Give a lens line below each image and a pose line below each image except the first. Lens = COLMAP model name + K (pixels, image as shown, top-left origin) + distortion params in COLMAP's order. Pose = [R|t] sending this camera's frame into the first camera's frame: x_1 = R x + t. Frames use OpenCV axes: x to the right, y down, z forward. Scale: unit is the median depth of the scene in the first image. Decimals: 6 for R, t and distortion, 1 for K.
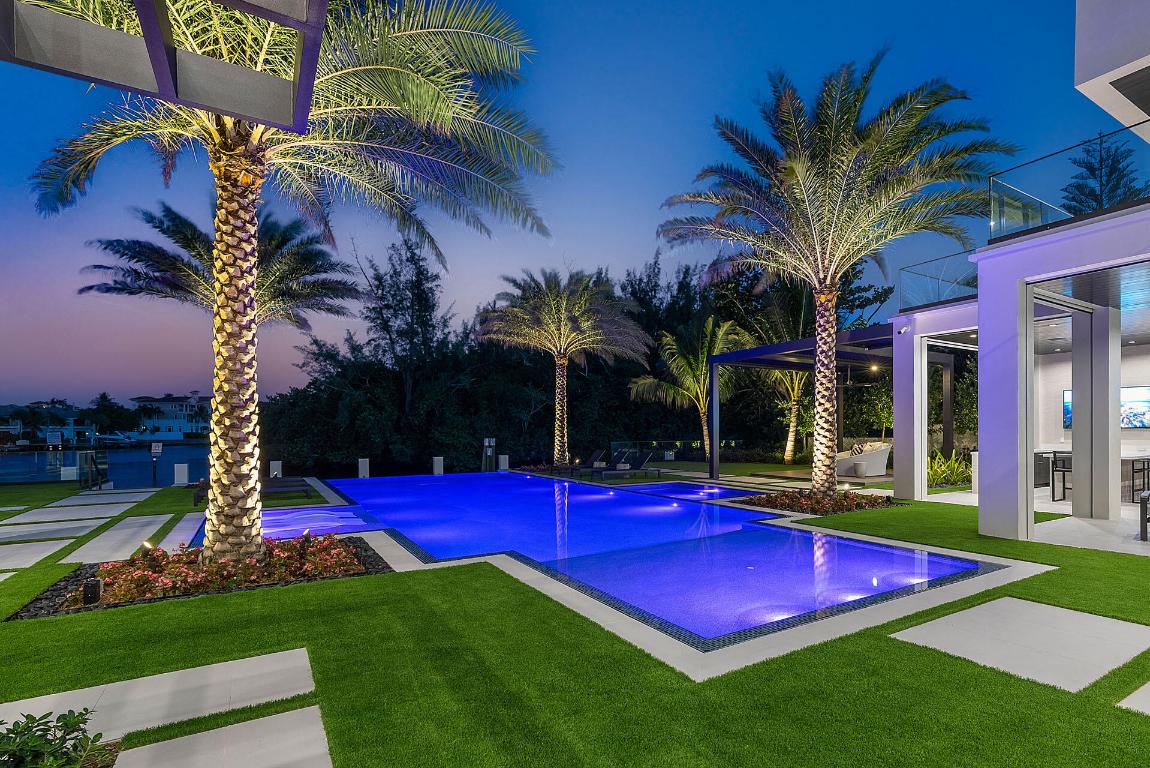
lens RADIAL K [[546.5, 0, 575.8], [0, 546.5, 423.4], [0, 0, 1]] dist [0.011588, 0.000414]
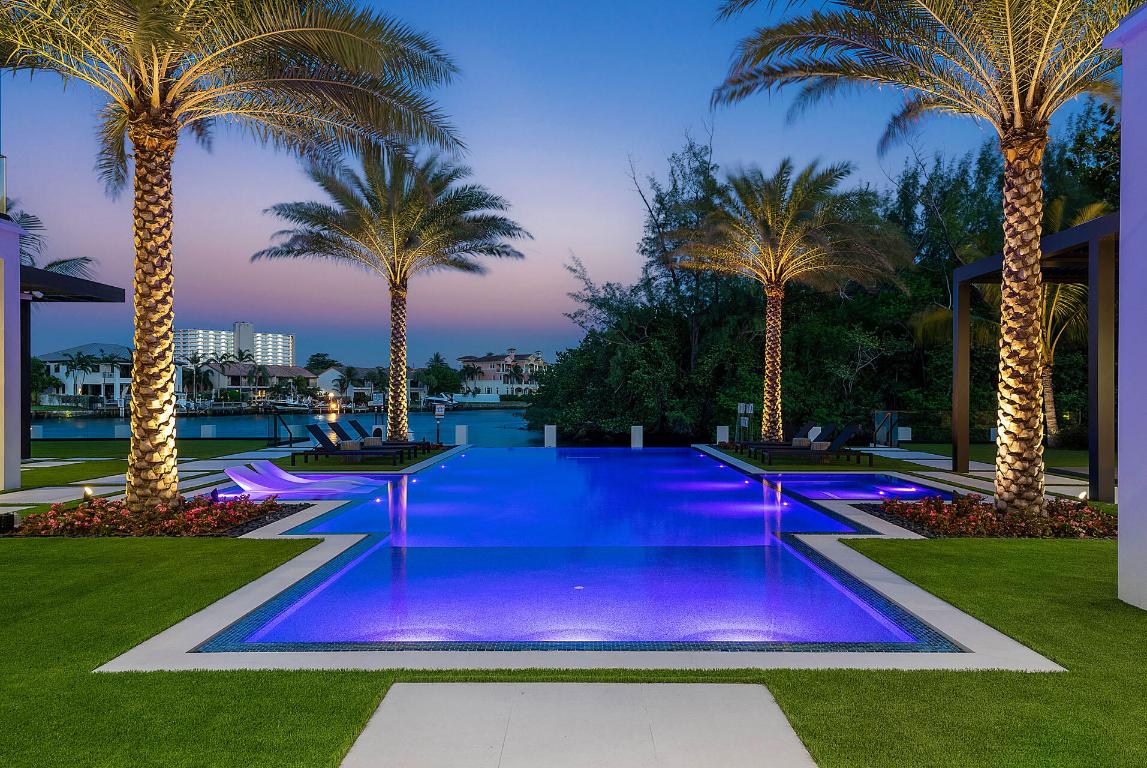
lens RADIAL K [[739.1, 0, 573.5], [0, 739.1, 384.0], [0, 0, 1]] dist [0.037384, 0.000317]
pose [[0.858262, -0.001754, -0.513209, 0.461779], [0.001530, 0.999998, -0.000859, 0.005515], [0.513209, -0.000048, 0.858263, 0.114059]]
